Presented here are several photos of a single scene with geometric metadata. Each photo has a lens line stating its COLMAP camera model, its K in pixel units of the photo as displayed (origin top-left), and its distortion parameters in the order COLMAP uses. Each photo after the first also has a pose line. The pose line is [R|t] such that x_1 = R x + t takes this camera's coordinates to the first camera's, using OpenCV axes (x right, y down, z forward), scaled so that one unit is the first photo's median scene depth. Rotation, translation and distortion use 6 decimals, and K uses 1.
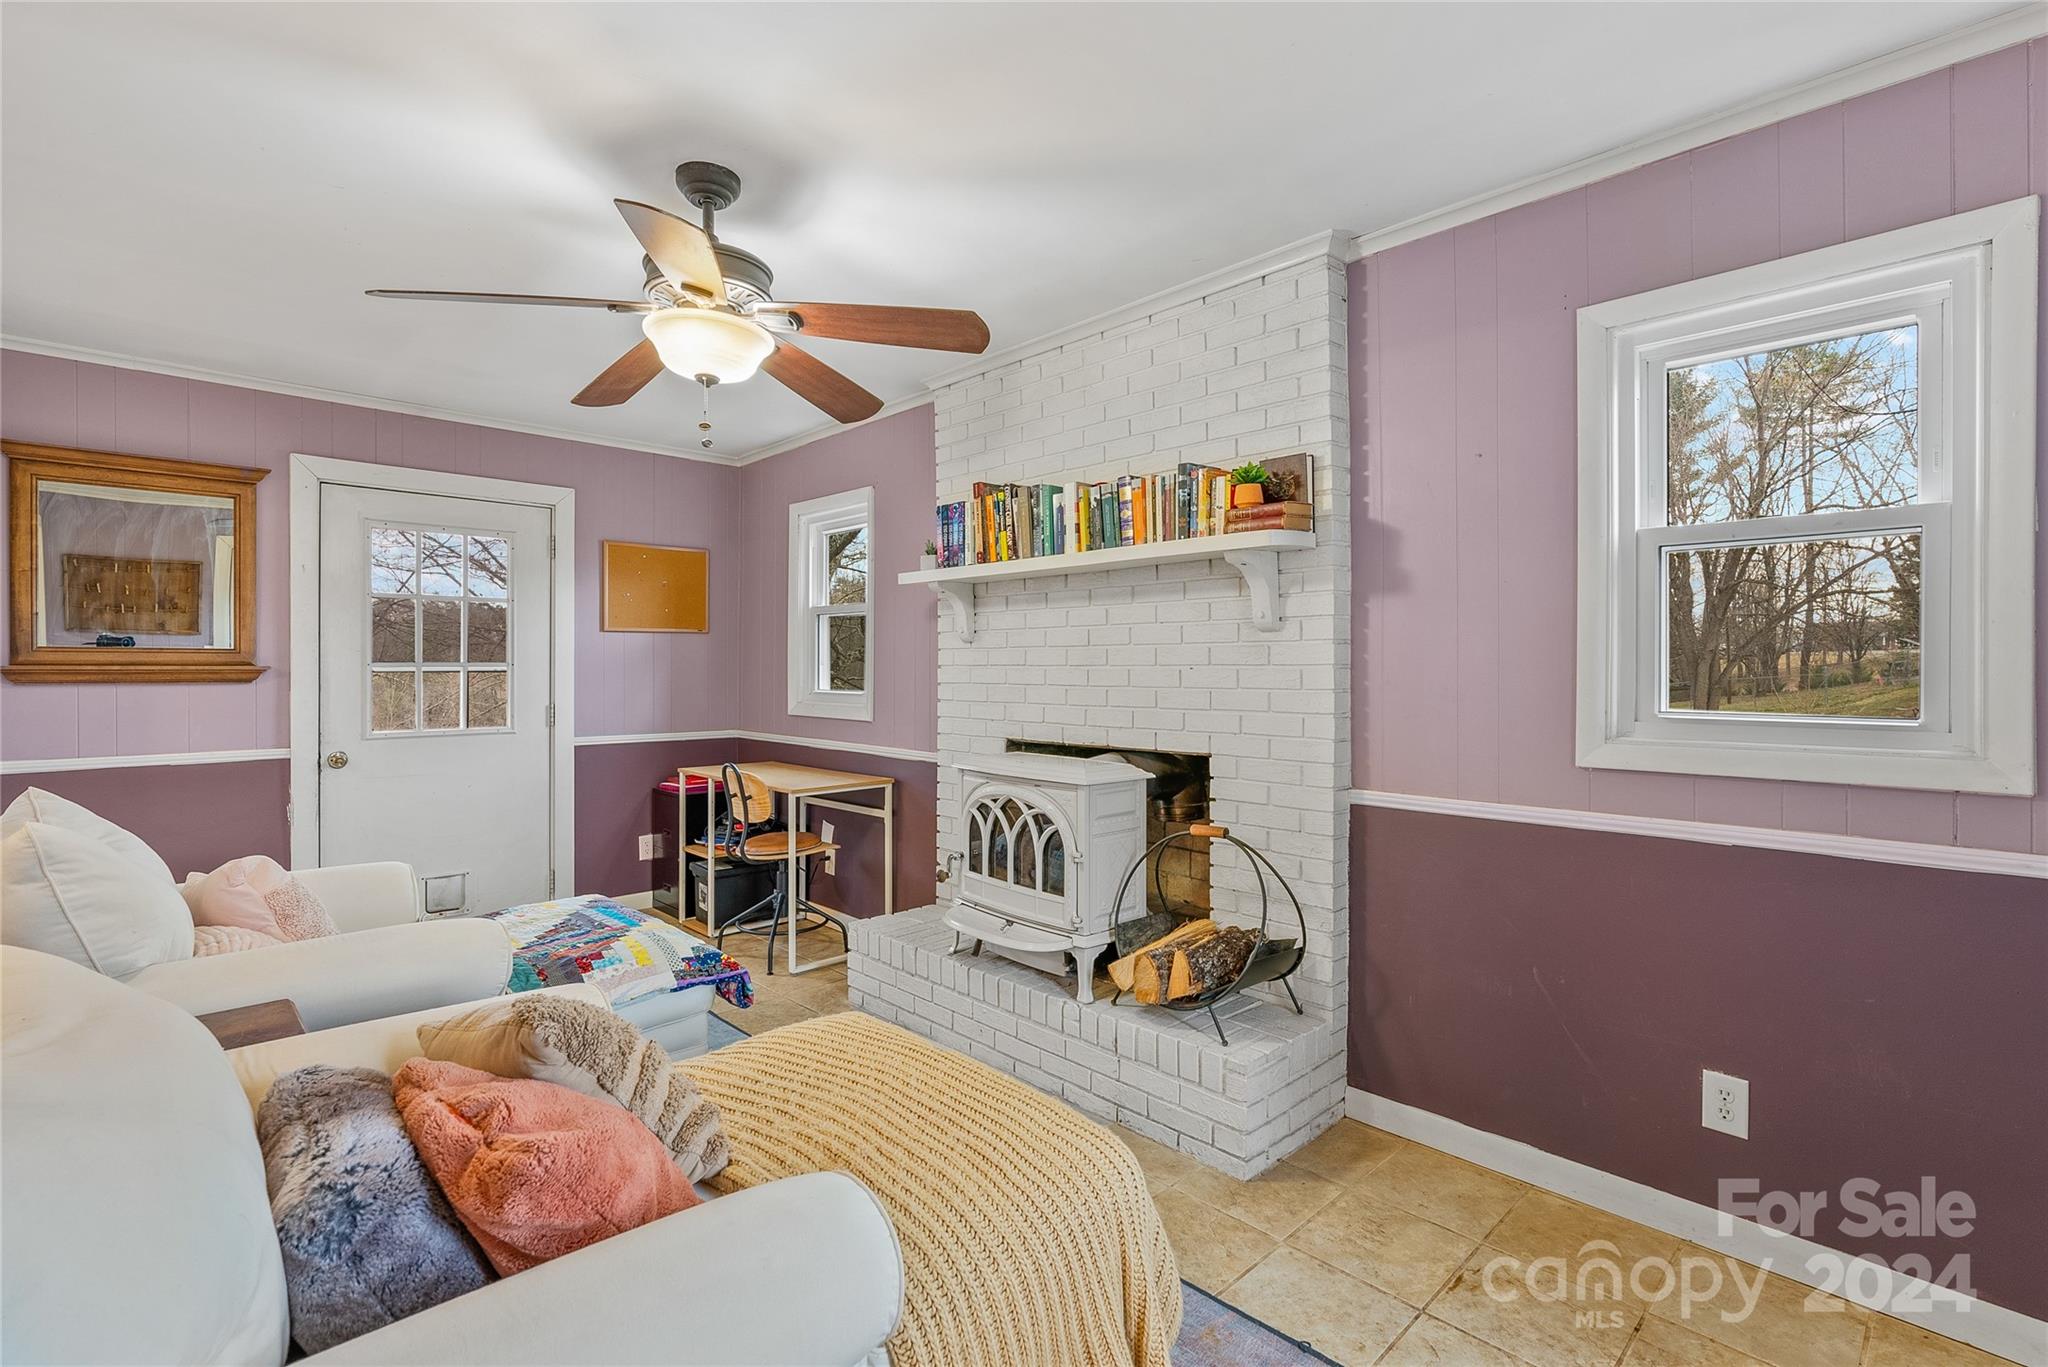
lens RADIAL K [[942.8, 0, 1018.1], [0, 942.8, 665.6], [0, 0, 1]] dist [-0.013112, 0.005763]
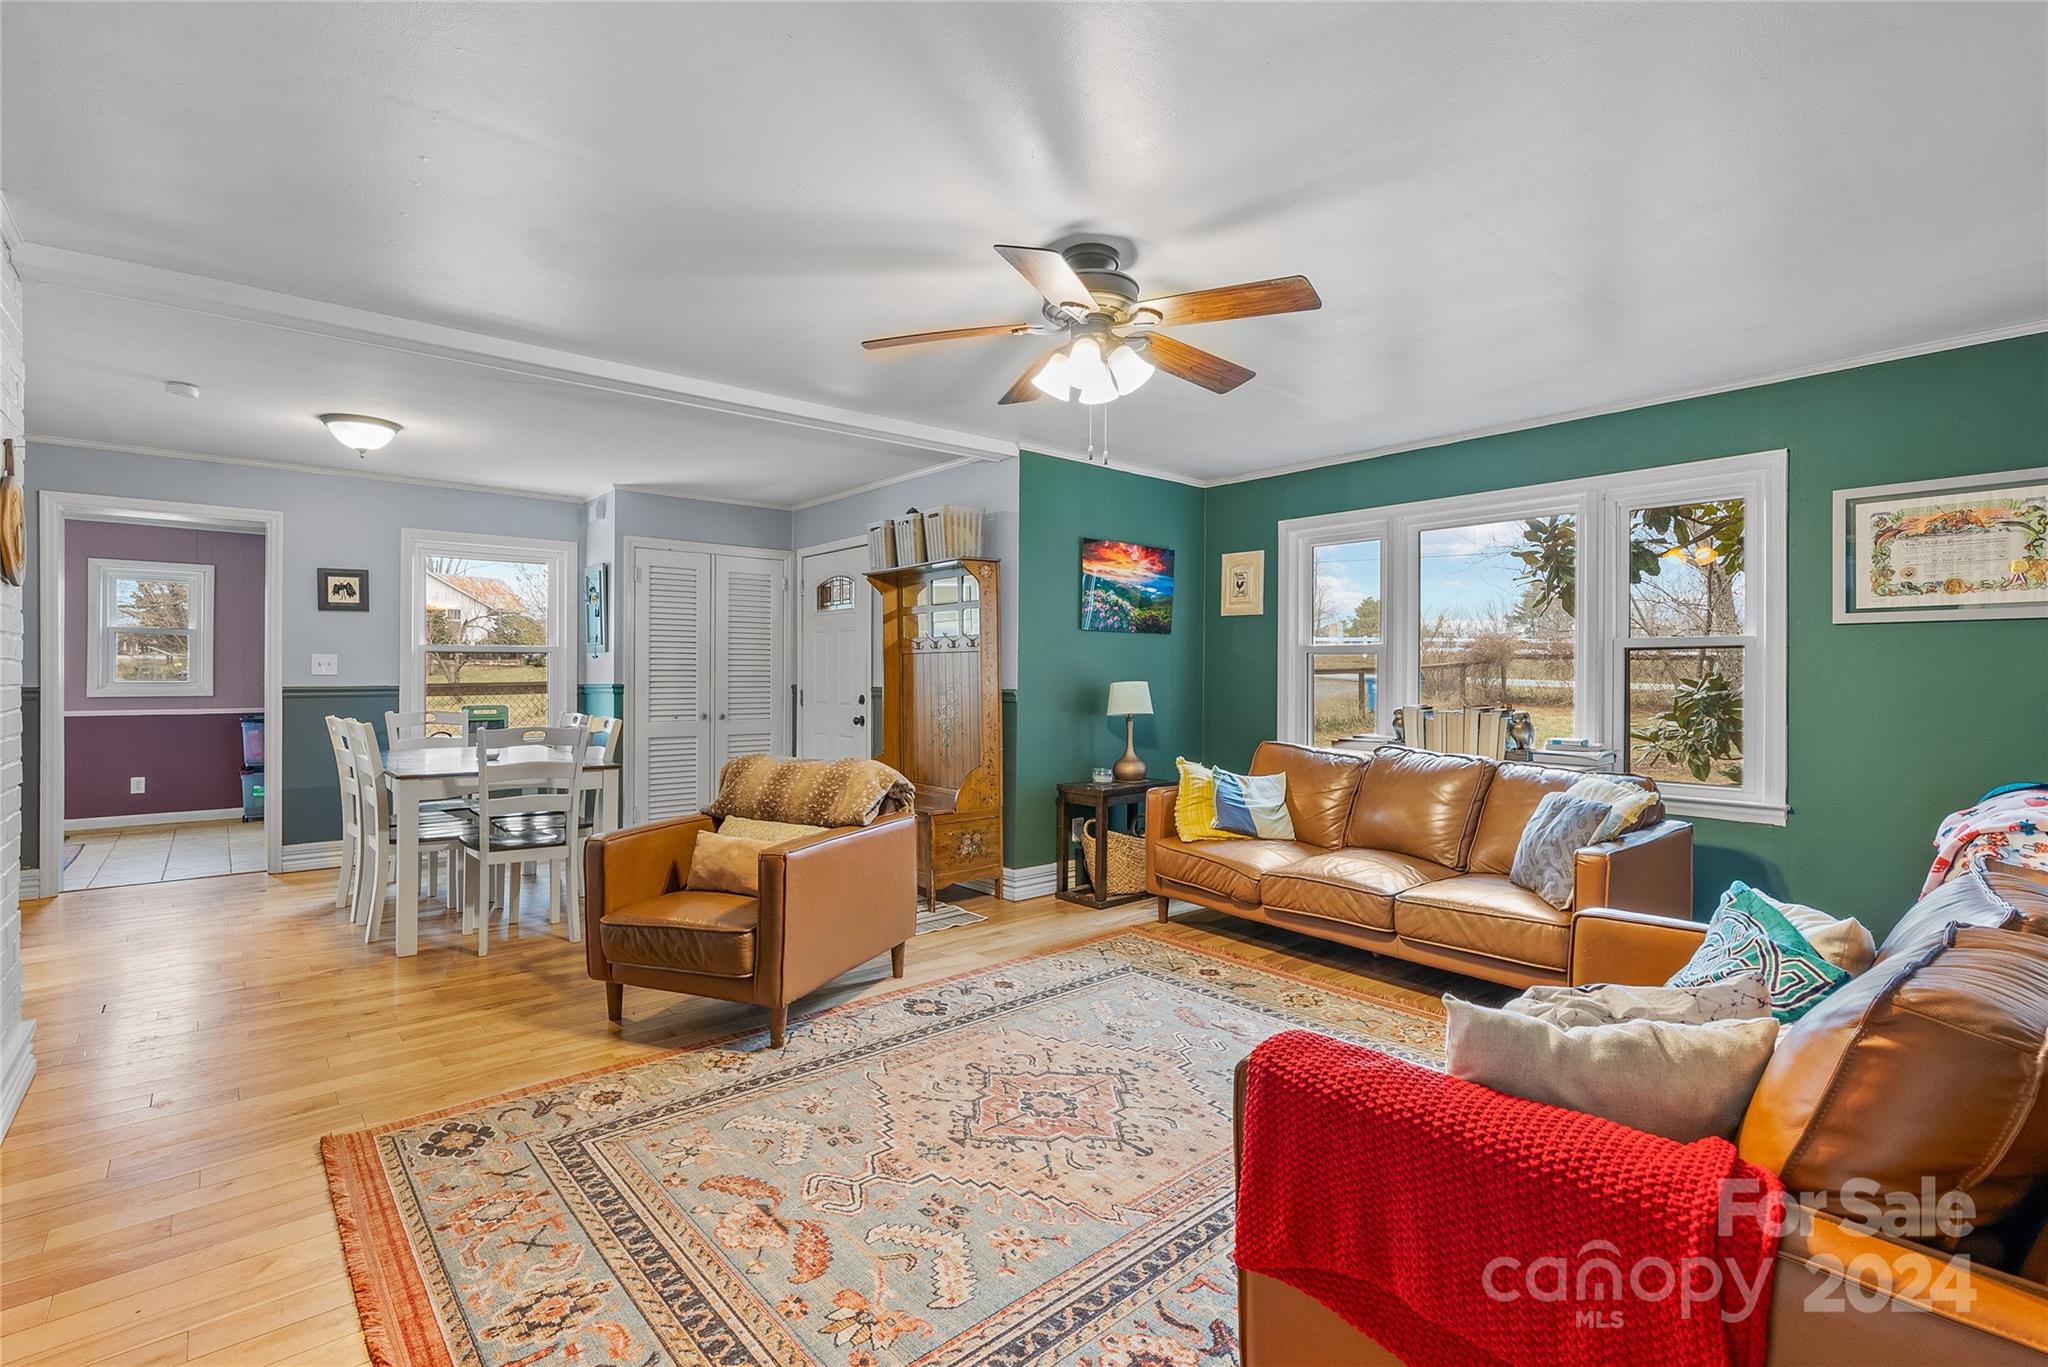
lens RADIAL K [[942.8, 0, 1004.0], [0, 942.8, 674.2], [0, 0, 1]] dist [-0.013112, 0.005763]
pose [[0.060059, 0.002890, 0.998191, -1.886765], [-0.008435, 0.999962, -0.002388, 0.005690], [-0.998159, -0.008277, 0.060081, -1.818587]]
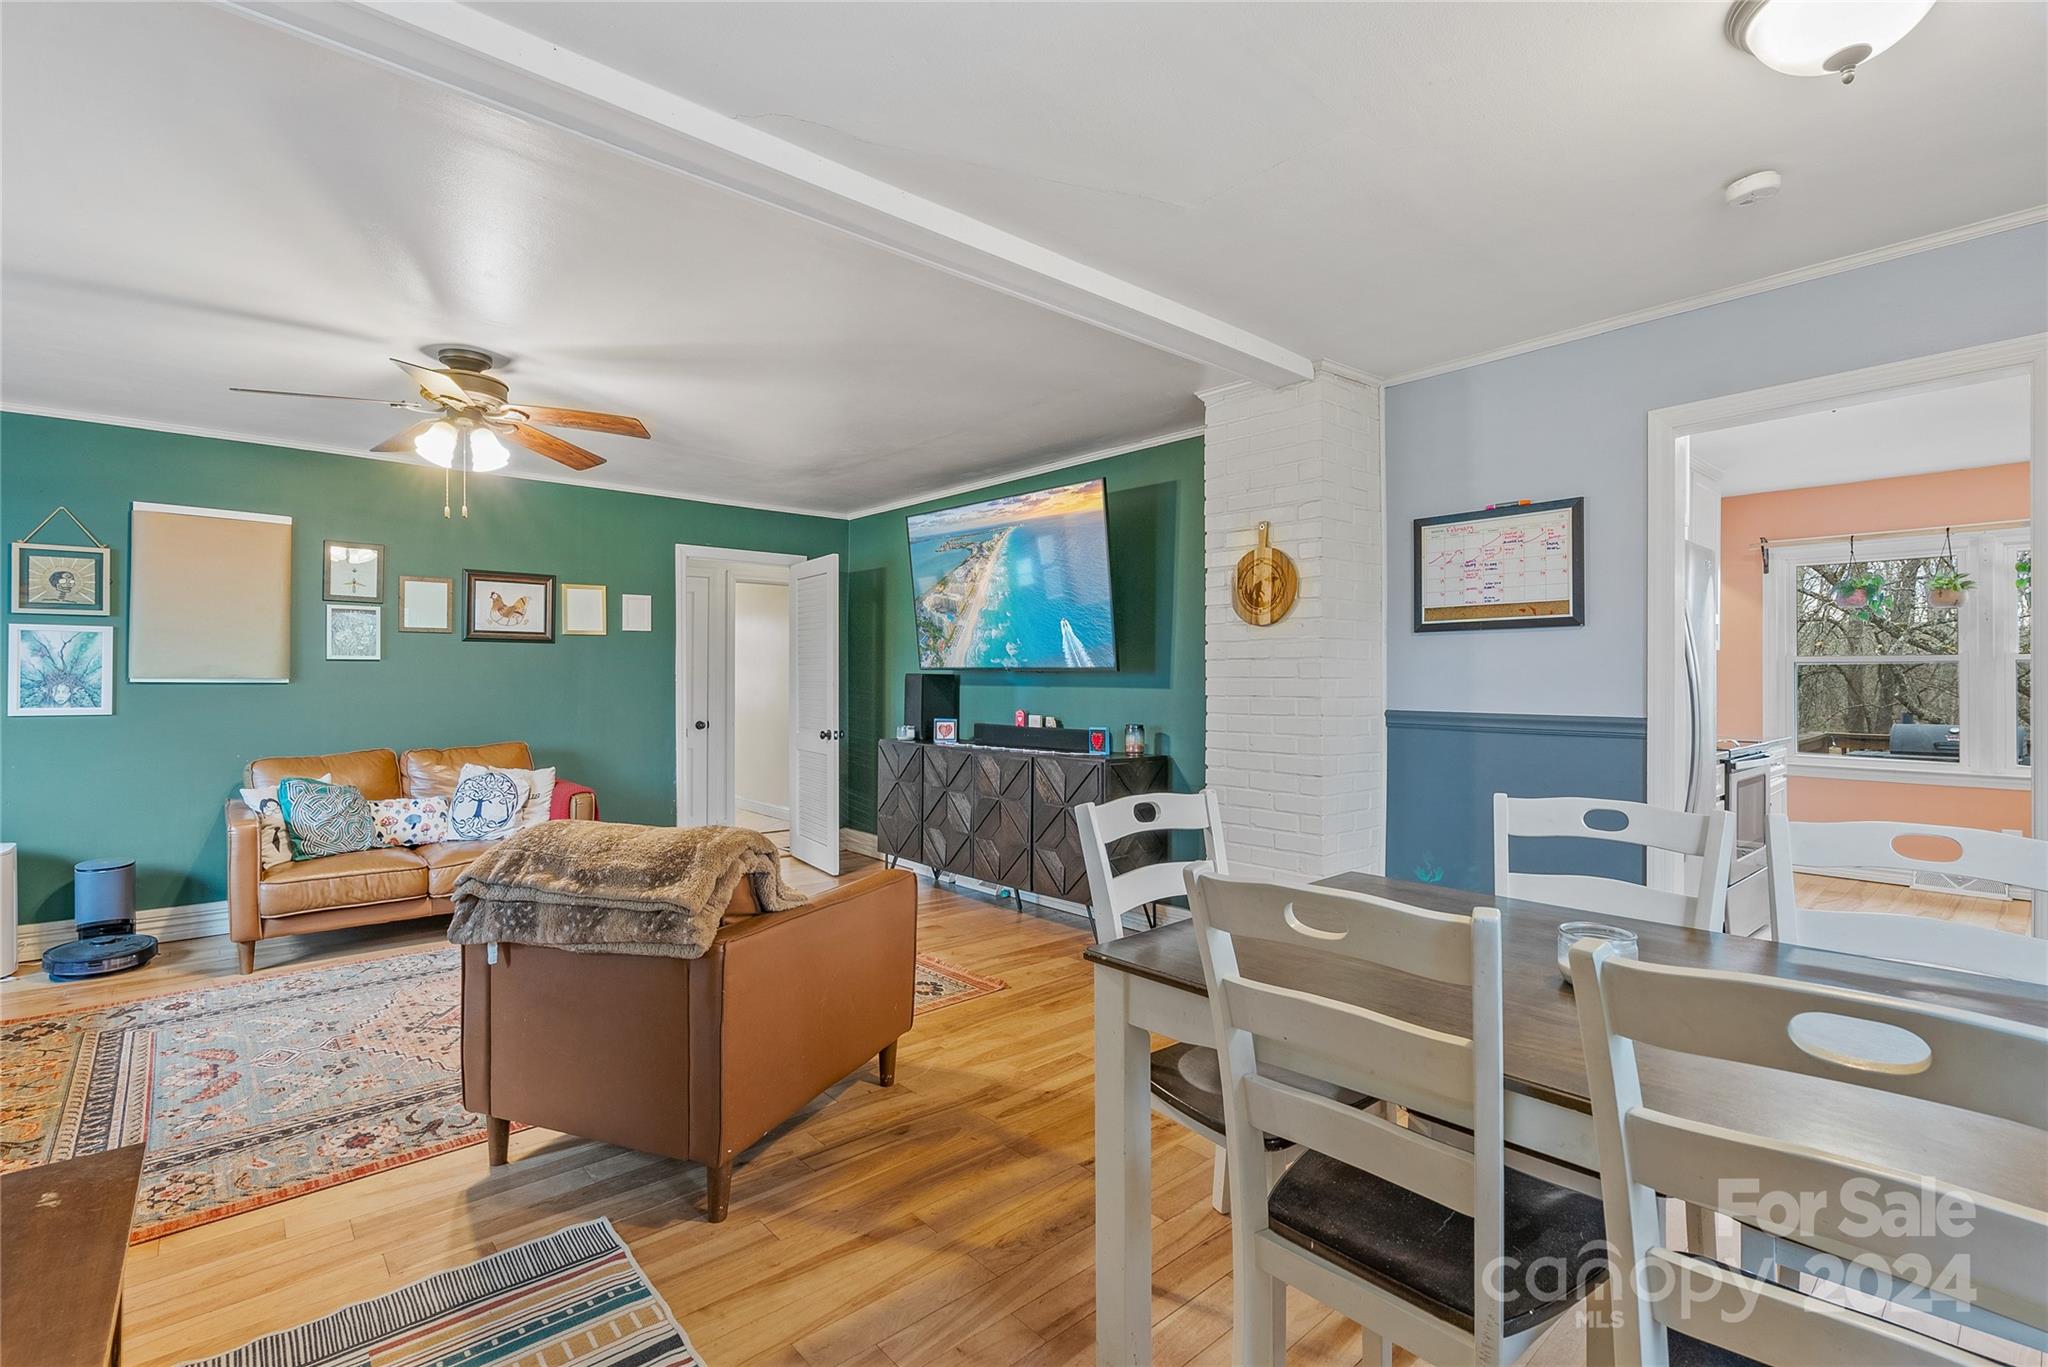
lens RADIAL K [[942.8, 0, 1032.3], [0, 942.8, 676.1], [0, 0, 1]] dist [-0.013112, 0.005763]
pose [[-0.022858, -0.001633, -0.999737, 0.147470], [0.004301, 0.999989, -0.001732, -0.006165], [0.999729, -0.004340, -0.022851, -1.129569]]
